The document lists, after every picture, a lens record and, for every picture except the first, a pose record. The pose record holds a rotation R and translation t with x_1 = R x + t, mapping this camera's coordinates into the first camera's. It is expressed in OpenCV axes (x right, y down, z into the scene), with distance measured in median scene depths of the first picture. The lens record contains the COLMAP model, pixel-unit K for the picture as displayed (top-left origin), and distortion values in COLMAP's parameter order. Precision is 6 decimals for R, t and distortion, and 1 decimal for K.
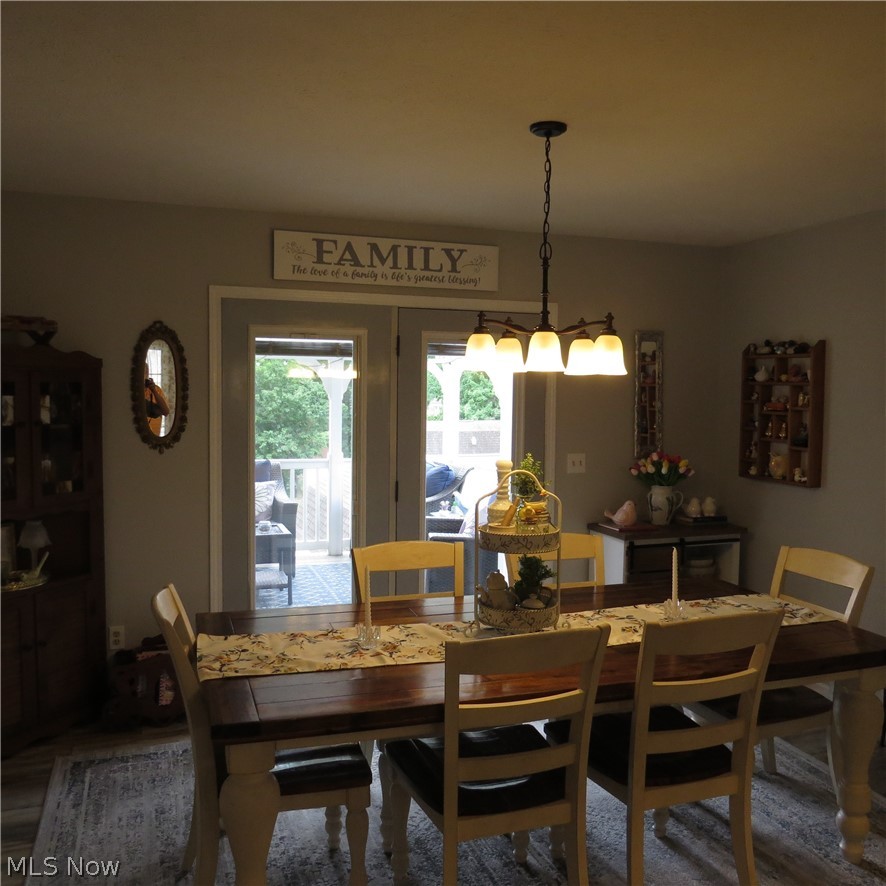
lens RADIAL K [[844.4, 0, 443.0], [0, 844.4, 443.0], [0, 0, 1]] dist [-0.023928, 0.017375]
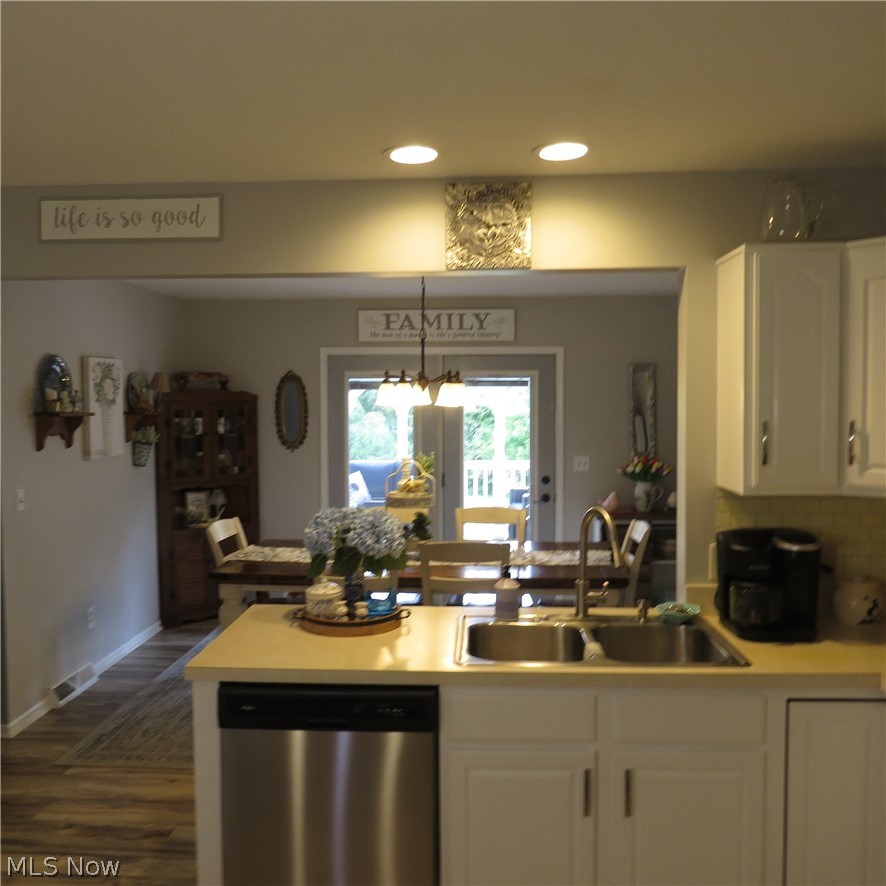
lens RADIAL K [[844.4, 0, 443.0], [0, 844.4, 443.0], [0, 0, 1]] dist [-0.023928, 0.017375]
pose [[0.923020, 0.007773, -0.384674, 0.537328], [-0.011097, 0.999918, -0.006421, 0.002573], [0.384593, 0.010196, 0.923030, -0.378065]]
